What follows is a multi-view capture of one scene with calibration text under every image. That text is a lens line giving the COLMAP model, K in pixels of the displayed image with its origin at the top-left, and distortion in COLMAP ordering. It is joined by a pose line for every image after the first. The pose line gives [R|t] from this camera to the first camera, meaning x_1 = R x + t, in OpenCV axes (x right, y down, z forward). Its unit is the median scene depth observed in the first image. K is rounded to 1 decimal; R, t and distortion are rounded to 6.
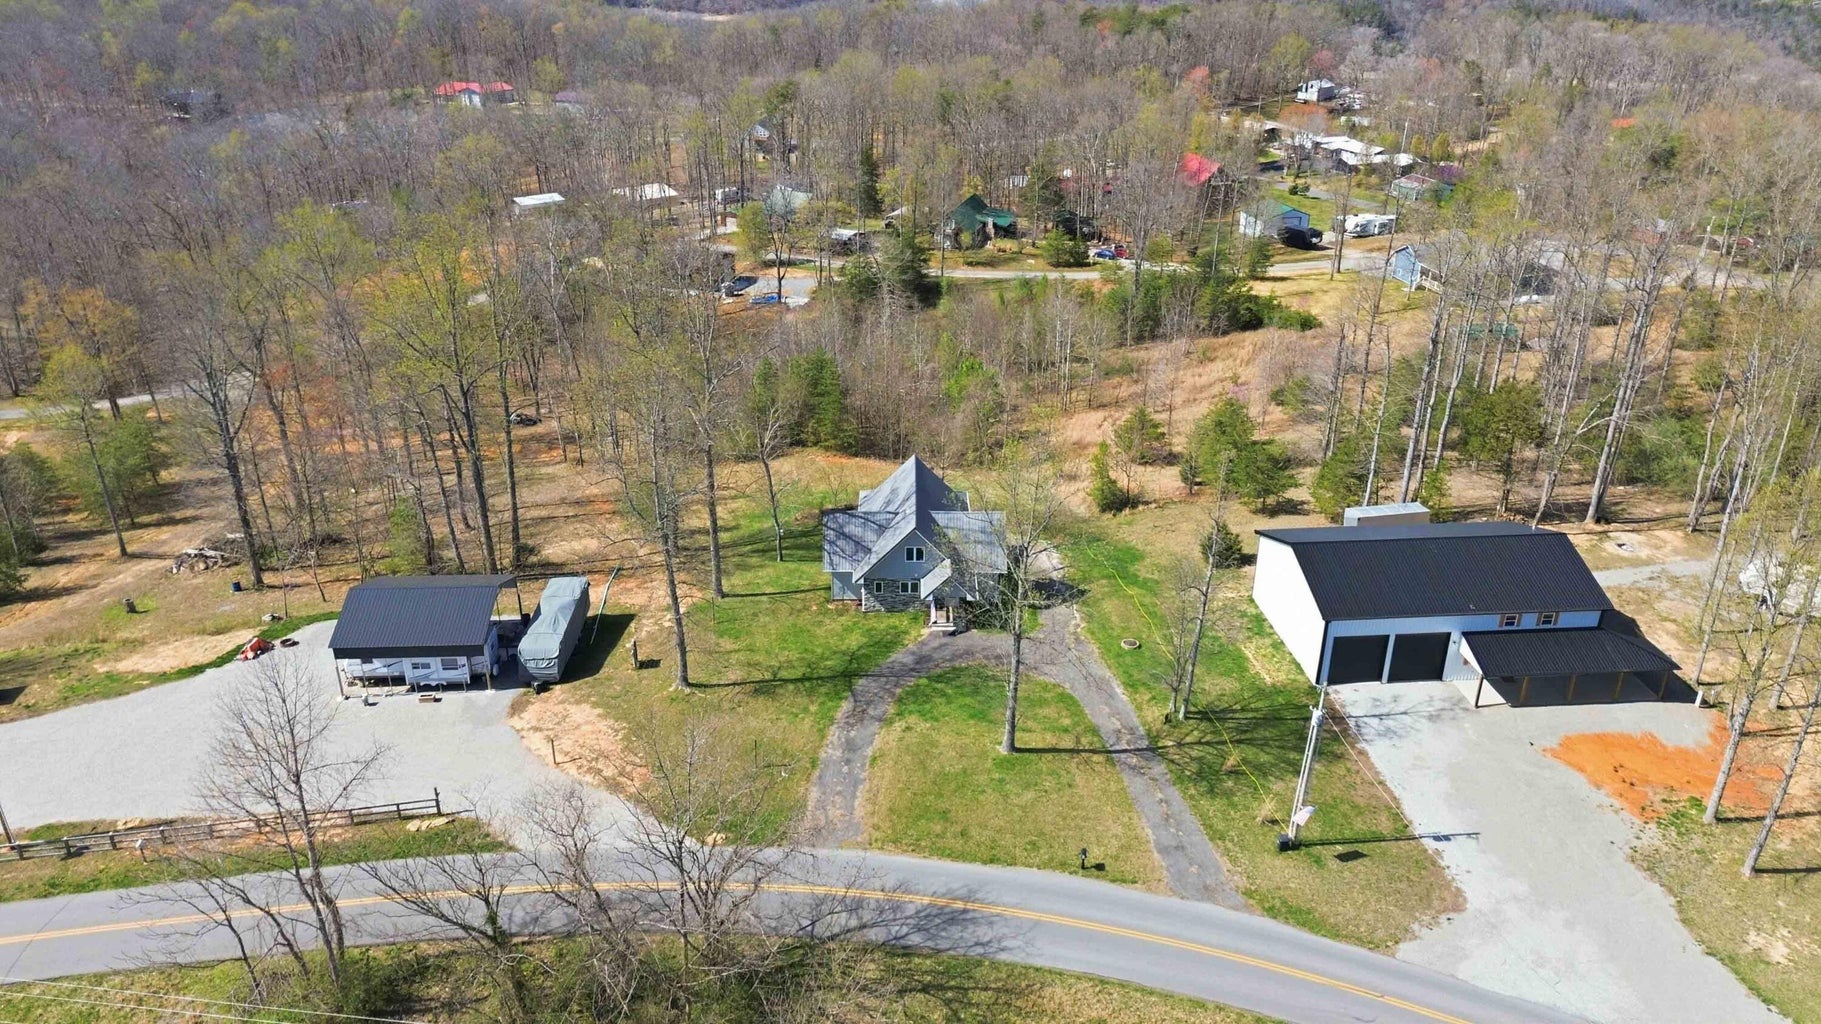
lens RADIAL K [[1278.1, 0, 914.5], [0, 1278.1, 514.8], [0, 0, 1]] dist [0.068612, -0.074828]
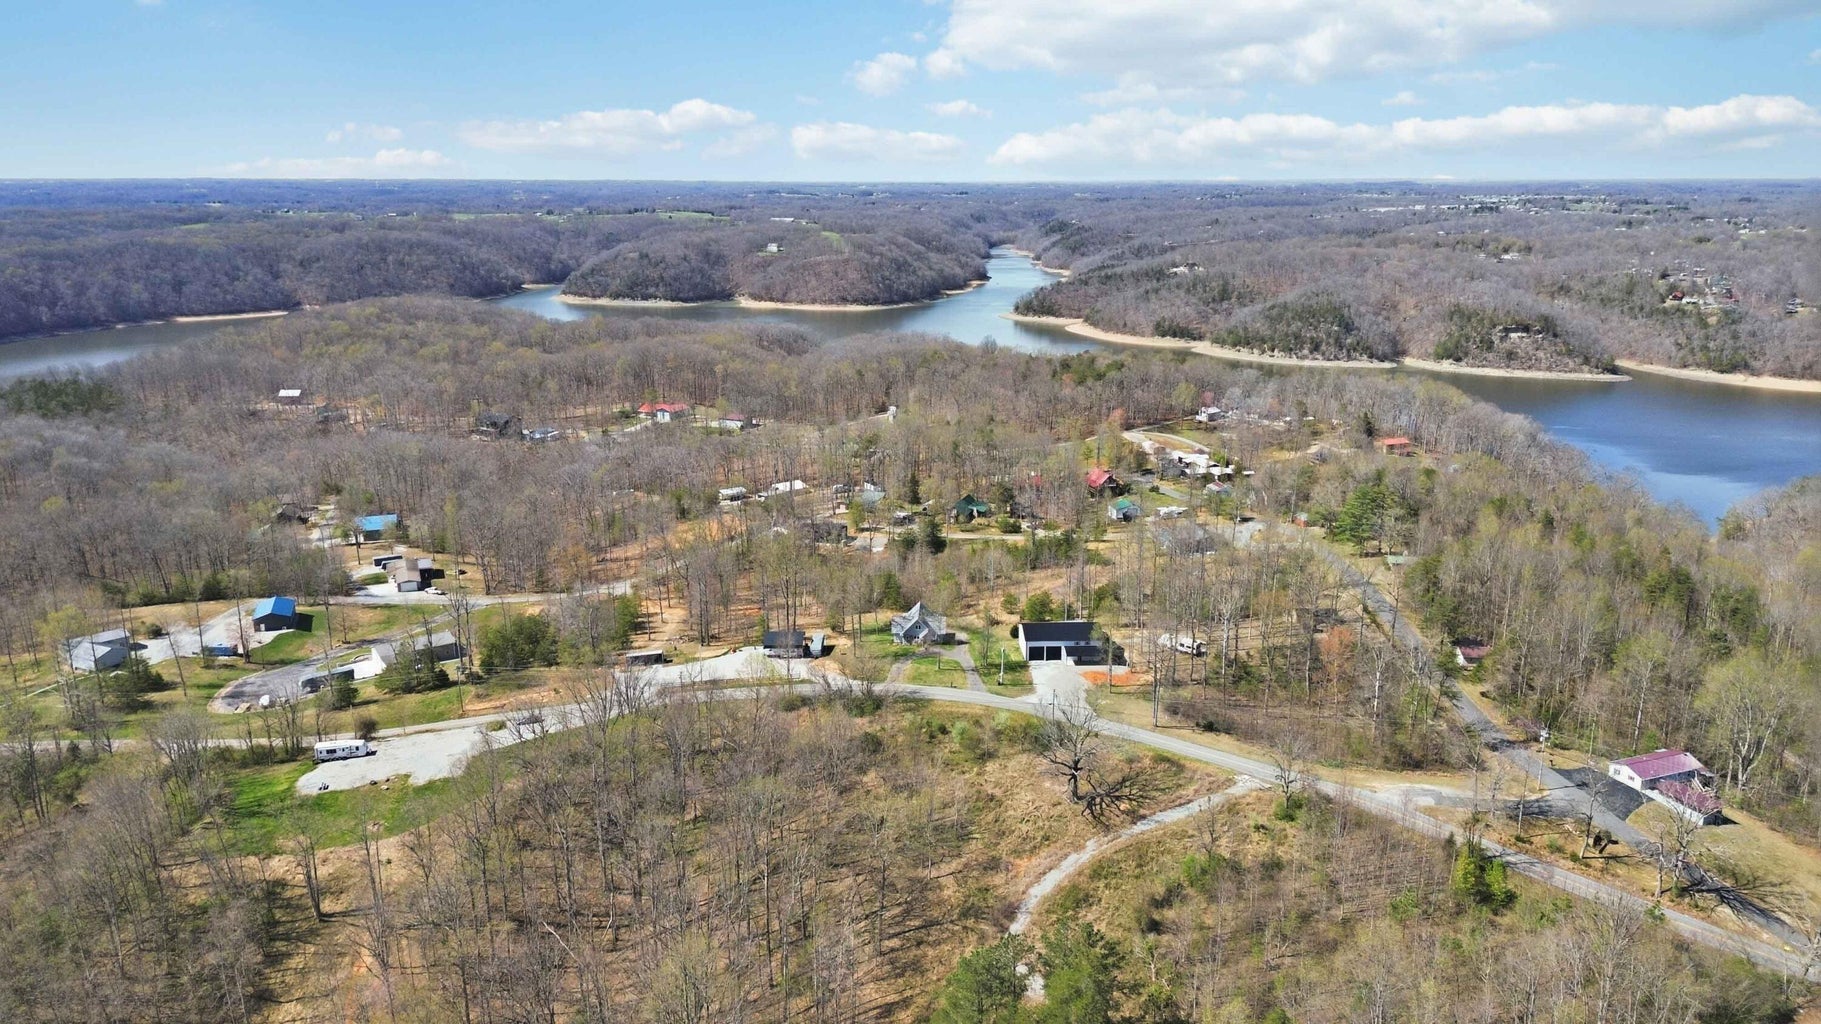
lens RADIAL K [[1278.1, 0, 914.5], [0, 1278.1, 514.8], [0, 0, 1]] dist [0.068612, -0.074828]
pose [[0.998969, 0.010032, -0.044266, 0.118028], [-0.017822, 0.983641, -0.179258, 0.294875], [0.041743, 0.179863, 0.982806, -2.054776]]
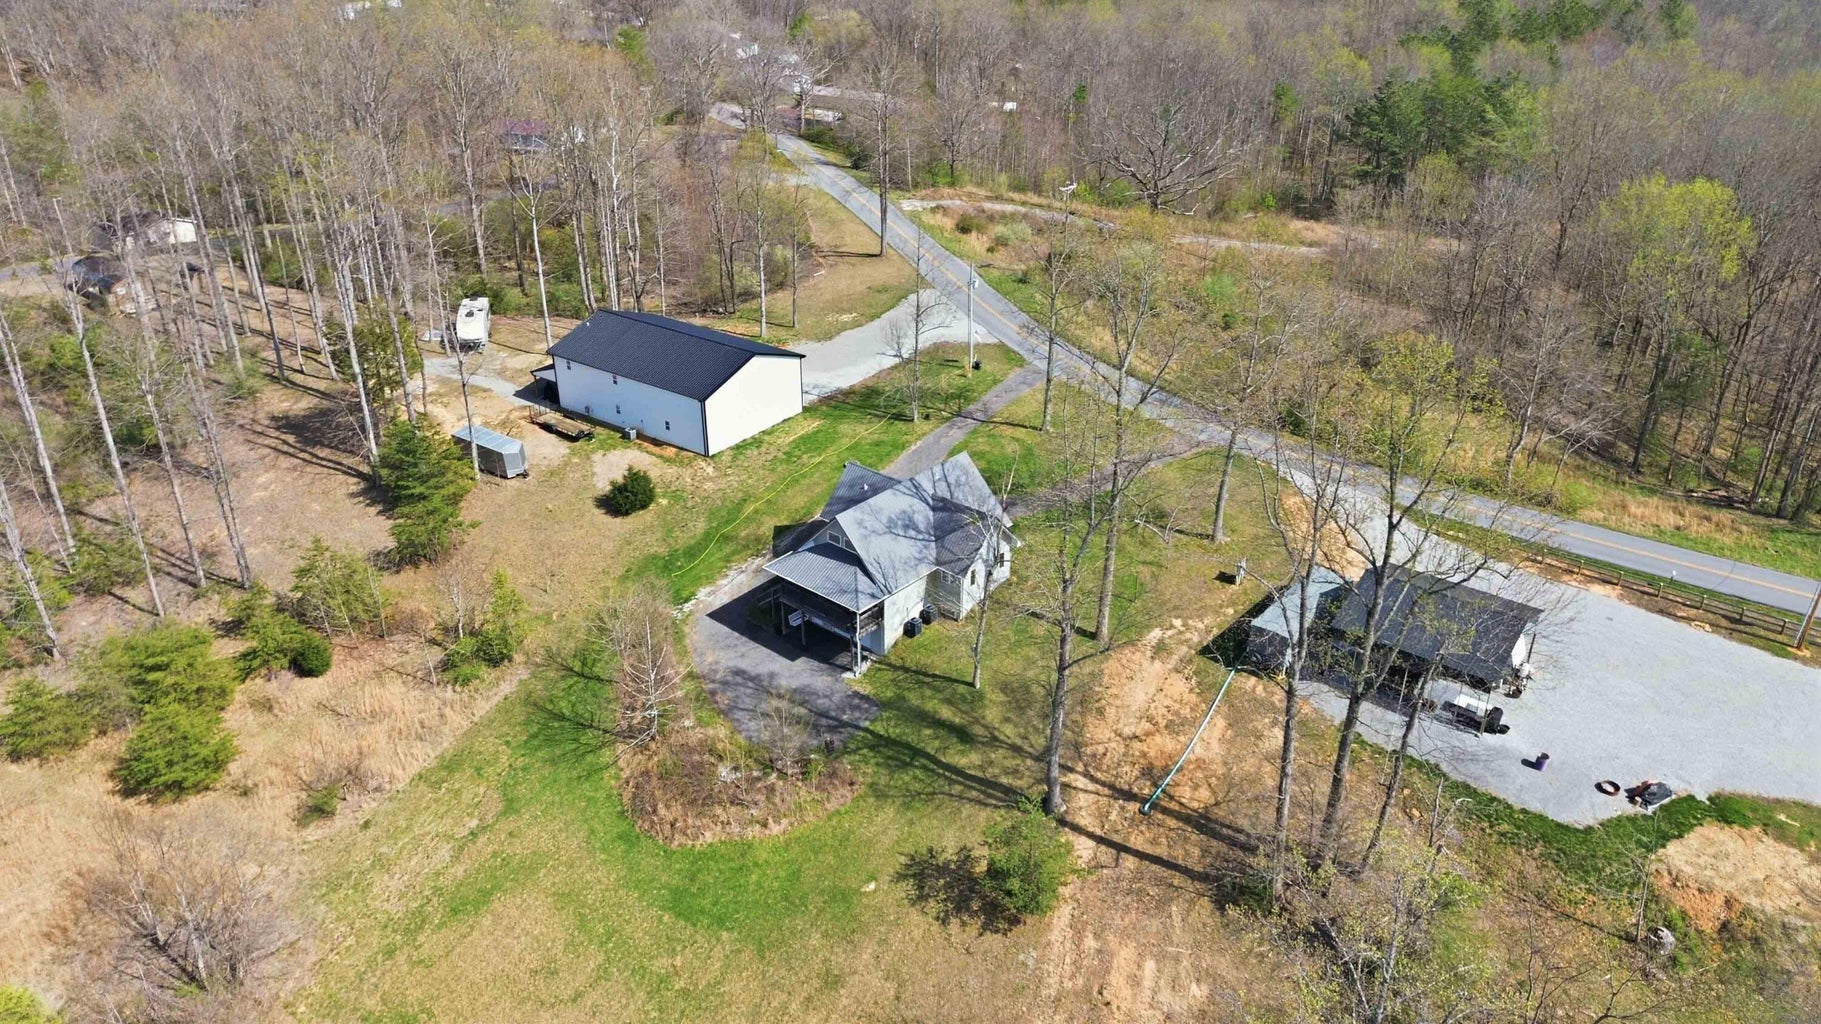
lens RADIAL K [[1278.1, 0, 914.5], [0, 1278.1, 514.8], [0, 0, 1]] dist [0.068612, -0.074828]
pose [[-0.754934, -0.300443, 0.582931, -0.480163], [0.274731, 0.662237, 0.697112, -0.561114], [-0.595481, 0.686423, -0.417405, 1.228593]]
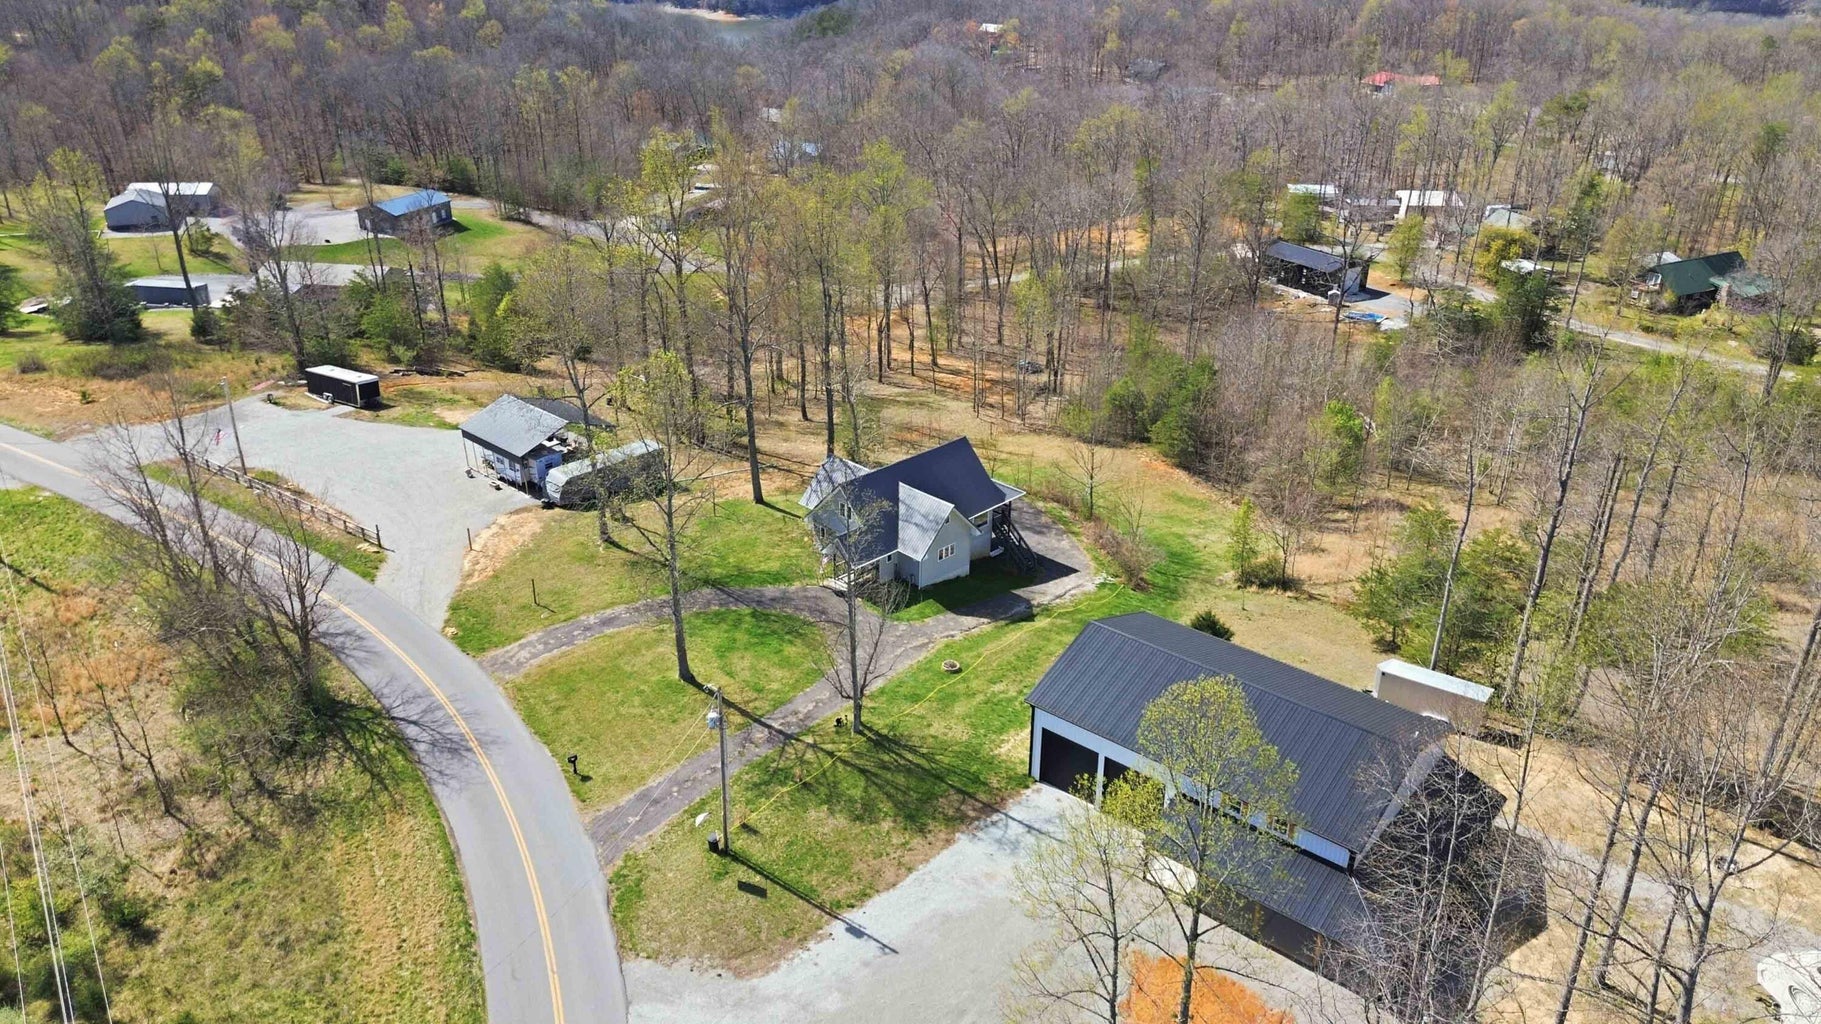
lens RADIAL K [[1278.1, 0, 914.5], [0, 1278.1, 514.8], [0, 0, 1]] dist [0.068612, -0.074828]
pose [[0.705714, 0.307785, -0.638150, 0.588949], [-0.305287, 0.944905, 0.118126, -0.088326], [0.639349, 0.111456, 0.760796, 0.208963]]
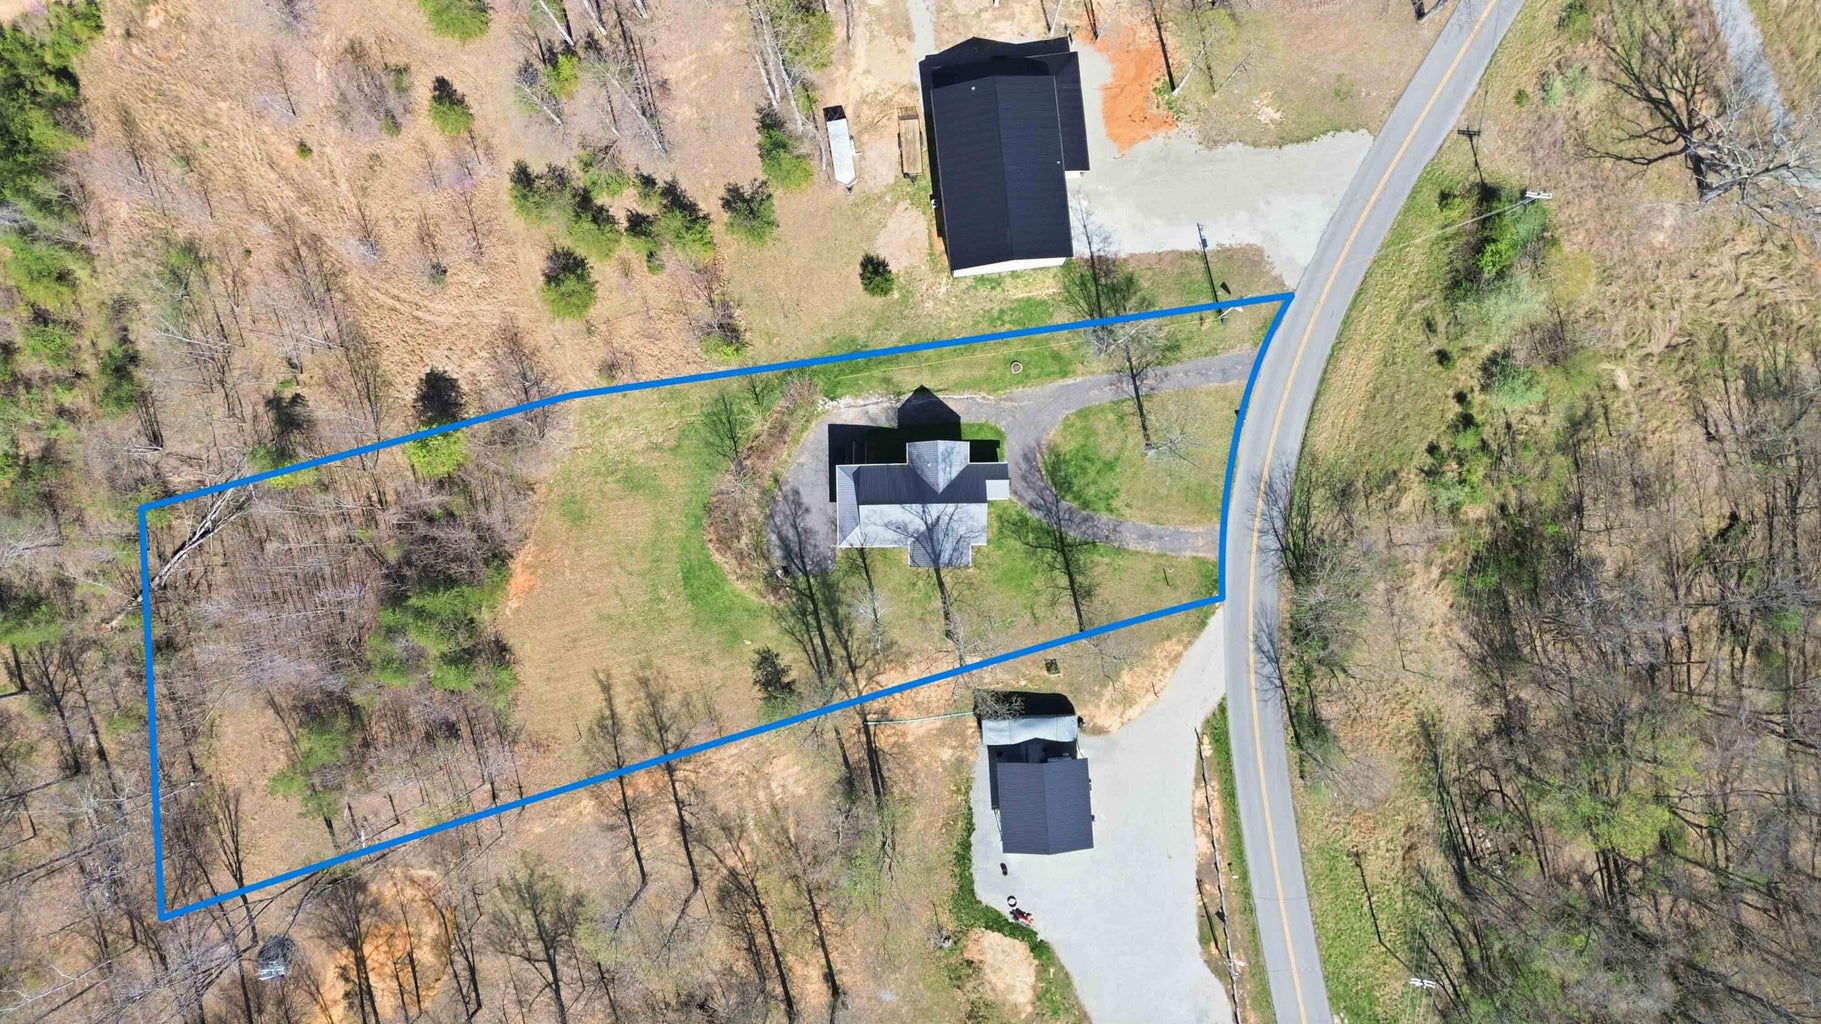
lens RADIAL K [[1278.1, 0, 914.5], [0, 1278.1, 514.8], [0, 0, 1]] dist [0.068612, -0.074828]
pose [[-0.013526, -0.999887, -0.006610, 0.000492], [0.414769, -0.011625, 0.909852, -1.138235], [-0.909826, 0.009565, 0.414879, 0.380345]]
